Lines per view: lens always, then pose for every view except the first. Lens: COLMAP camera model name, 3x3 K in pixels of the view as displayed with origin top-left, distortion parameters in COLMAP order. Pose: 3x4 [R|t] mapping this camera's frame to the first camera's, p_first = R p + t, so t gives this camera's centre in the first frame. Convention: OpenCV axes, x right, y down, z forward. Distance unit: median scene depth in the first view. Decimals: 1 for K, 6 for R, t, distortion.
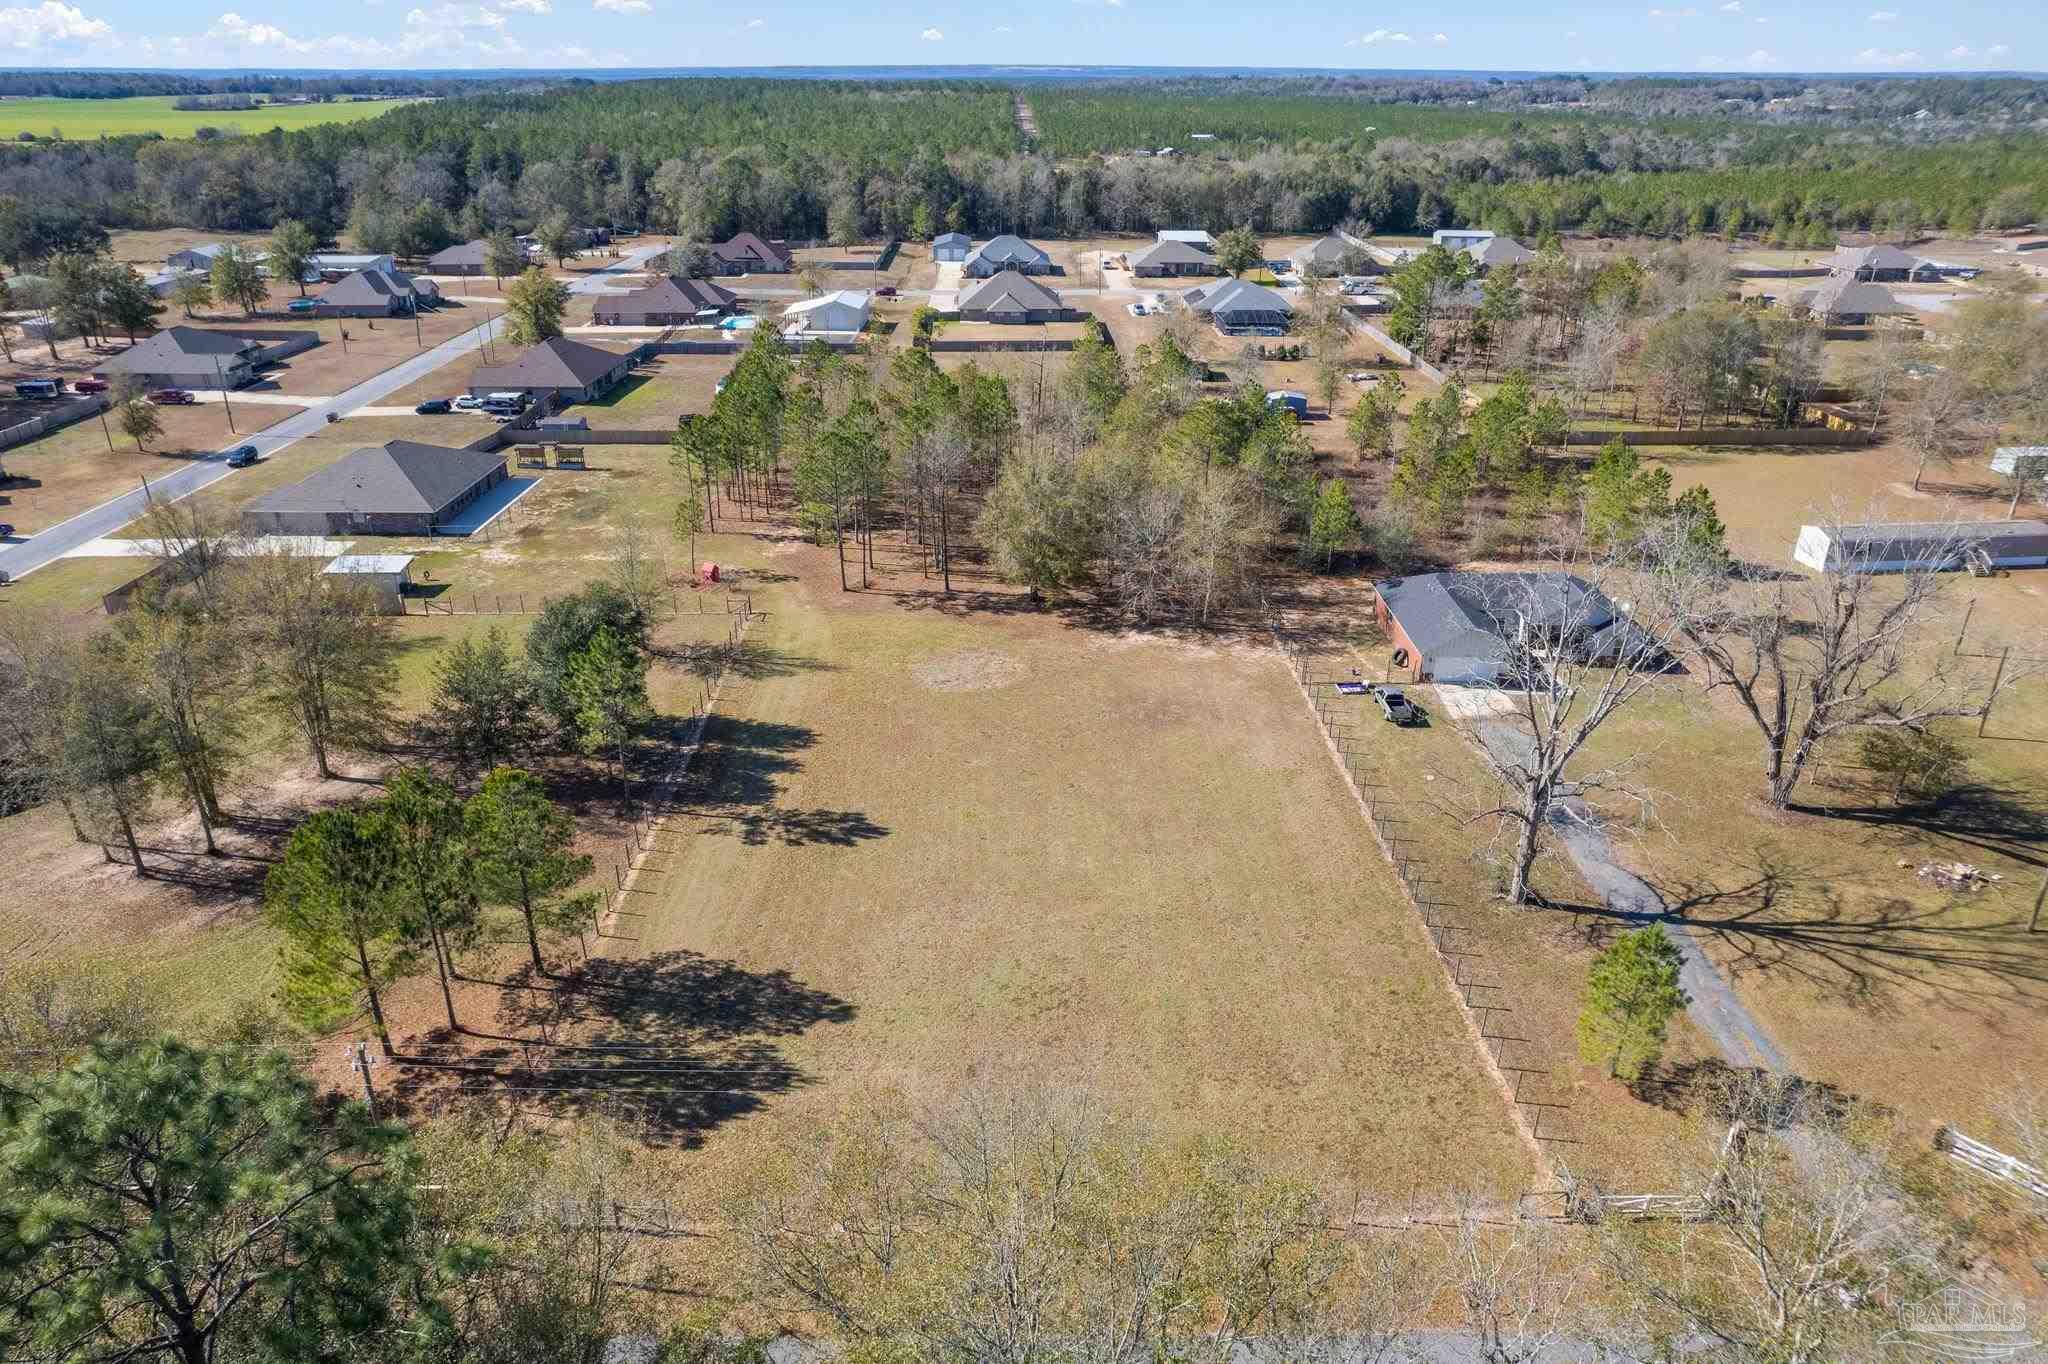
lens RADIAL K [[1330.5, 0, 1021.9], [0, 1330.5, 658.5], [0, 0, 1]] dist [-0.089469, 0.085780]
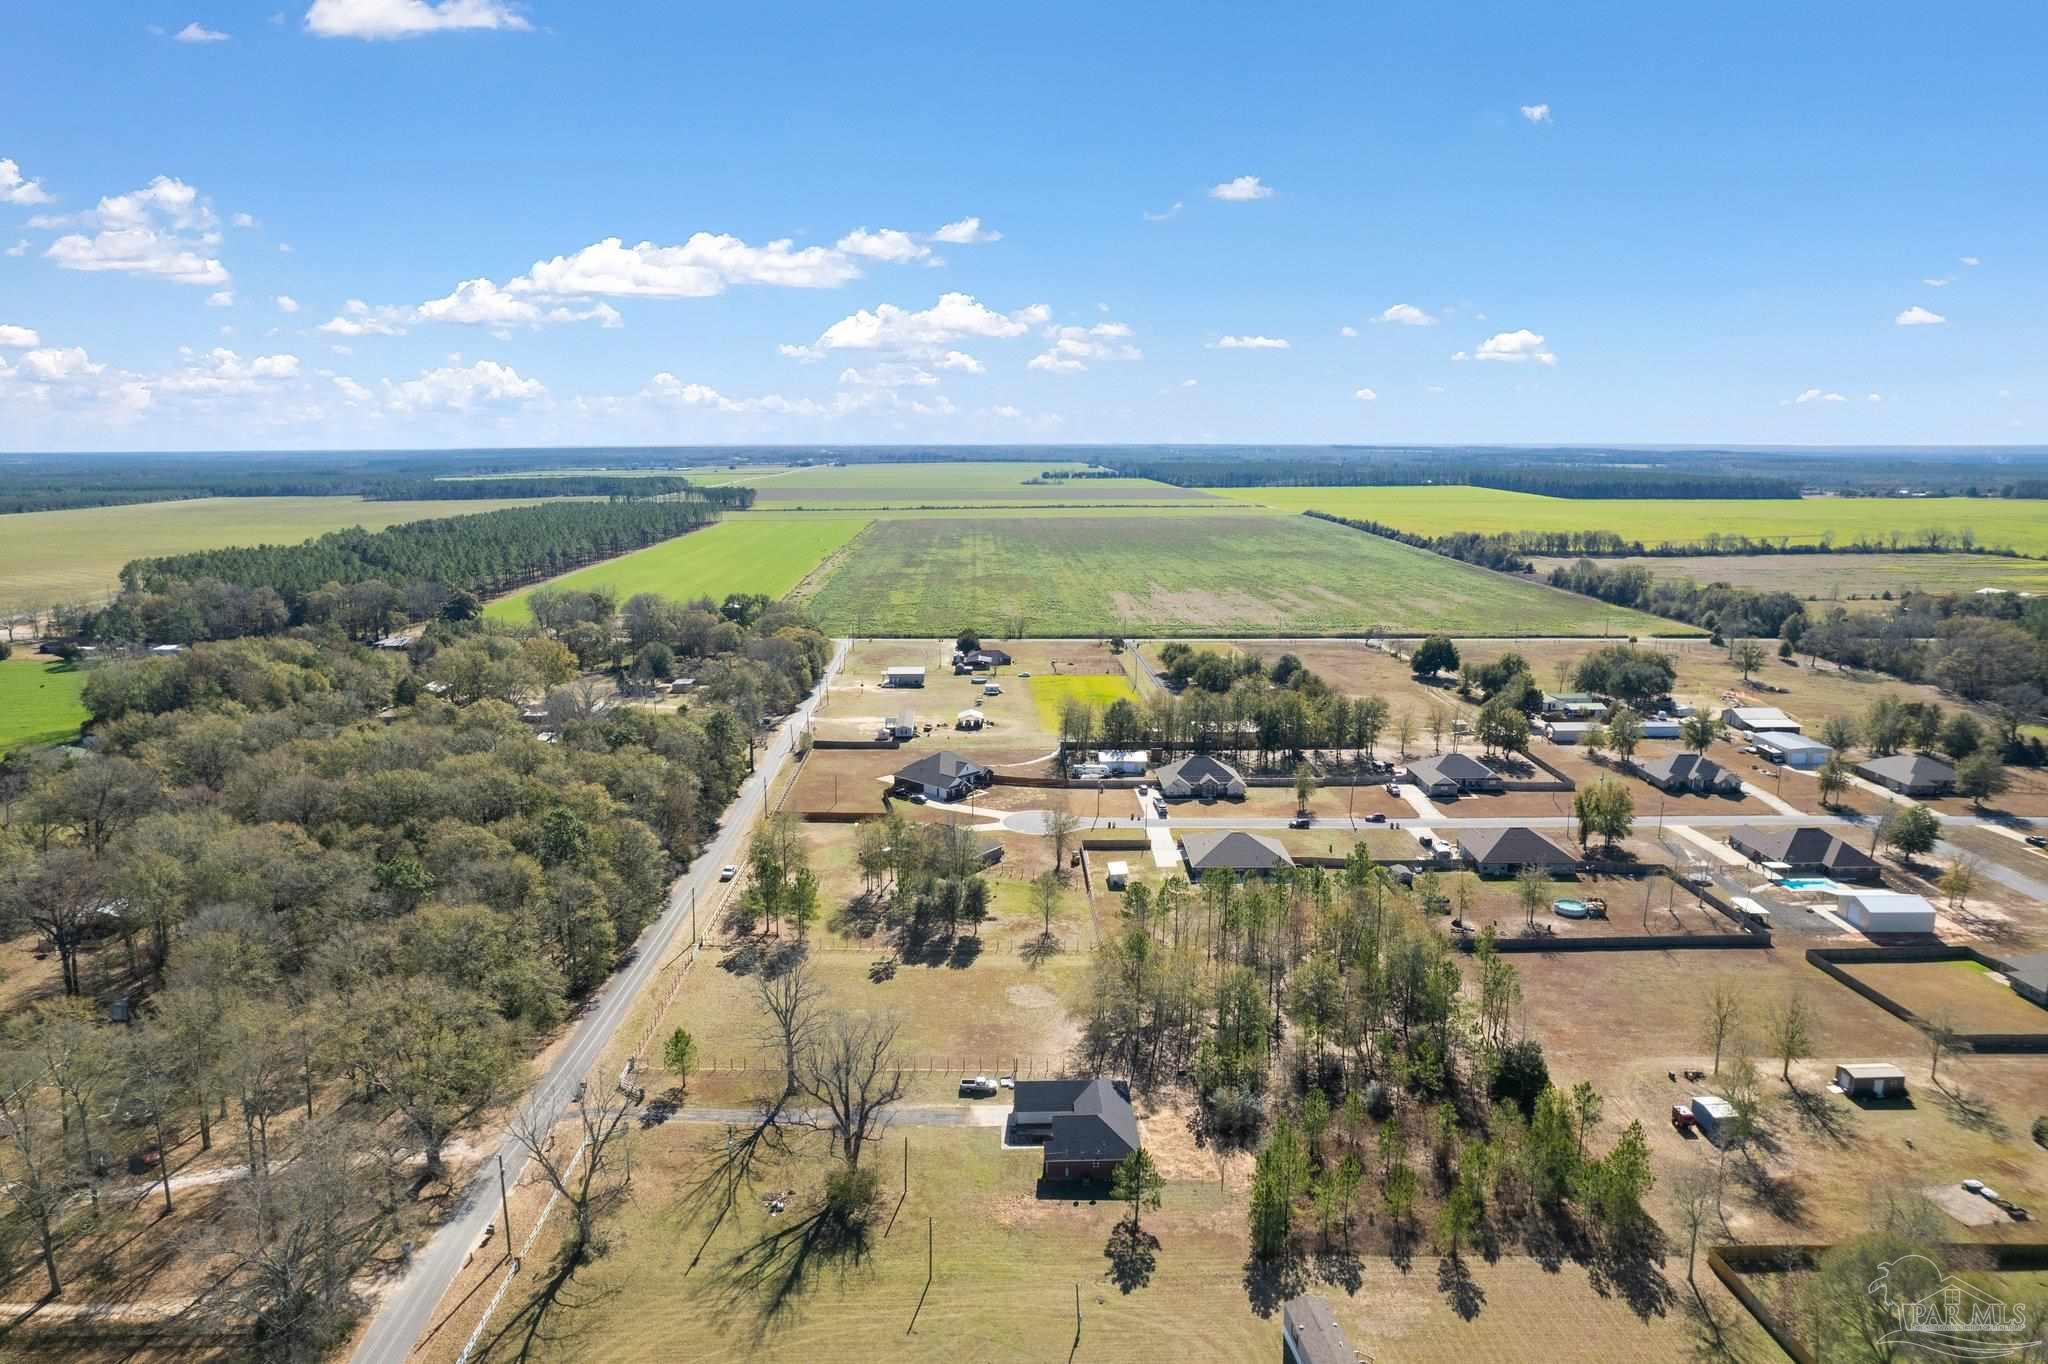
lens RADIAL K [[1311.3, 0, 1021.4], [0, 1311.3, 684.4], [0, 0, 1]] dist [-0.075570, 0.064003]
pose [[0.023223, 0.184667, -0.982527, 1.321117], [-0.411686, 0.897361, 0.158929, -0.525711], [0.911030, 0.400802, 0.096864, 0.441425]]
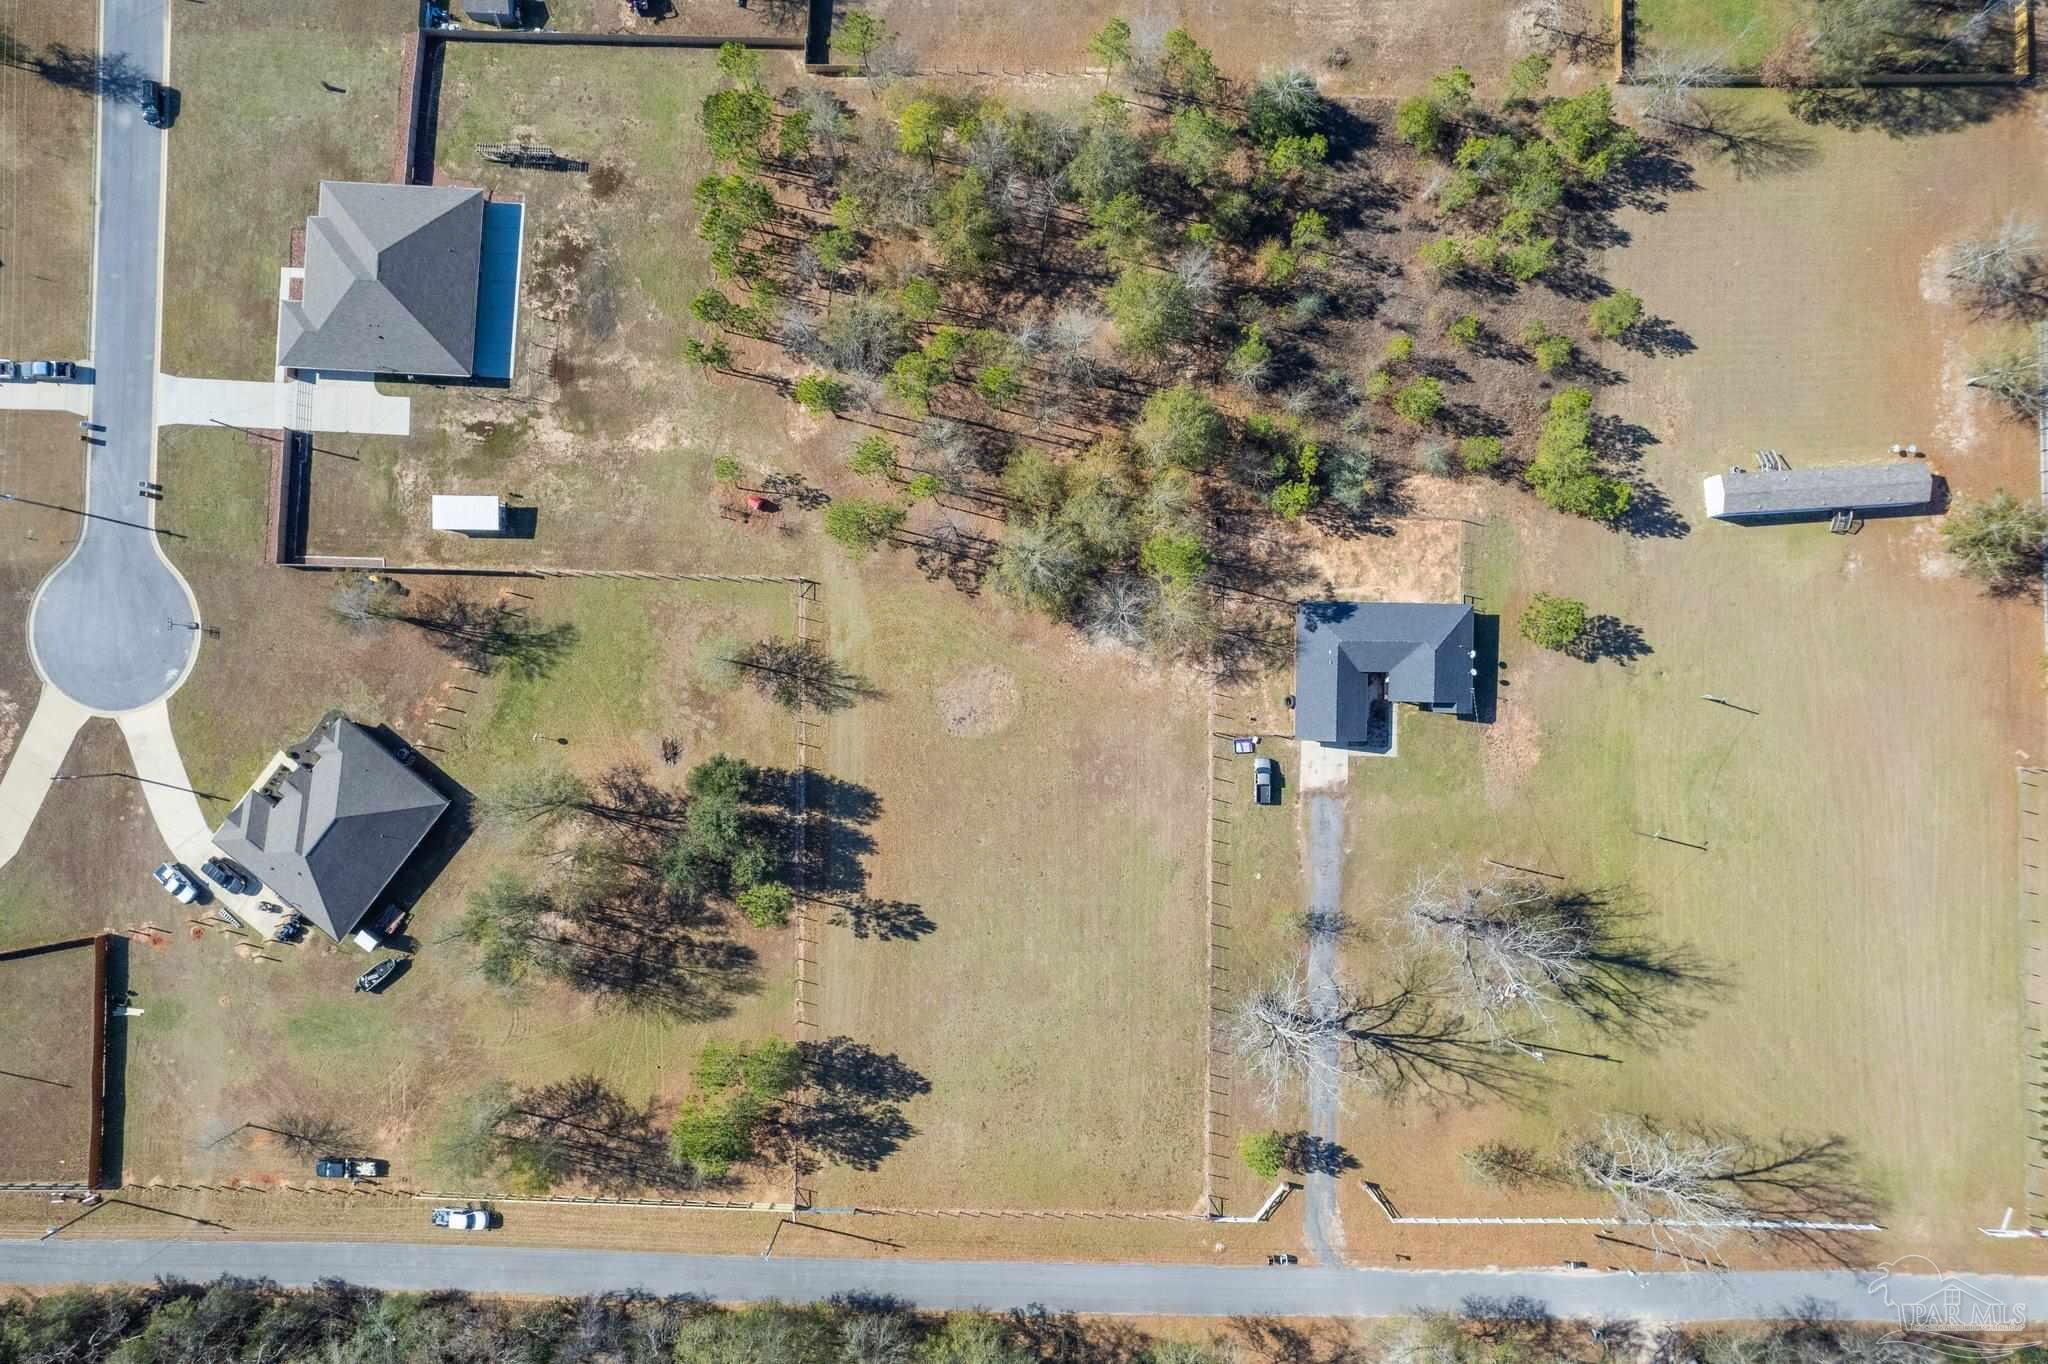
lens RADIAL K [[1320.9, 0, 1021.9], [0, 1320.9, 690.7], [0, 0, 1]] dist [-0.065678, 0.052803]
pose [[0.999672, 0.024863, 0.006175, -0.002121], [-0.015863, 0.411455, 0.911292, -0.916581], [0.020117, -0.911091, 0.411714, 0.320964]]
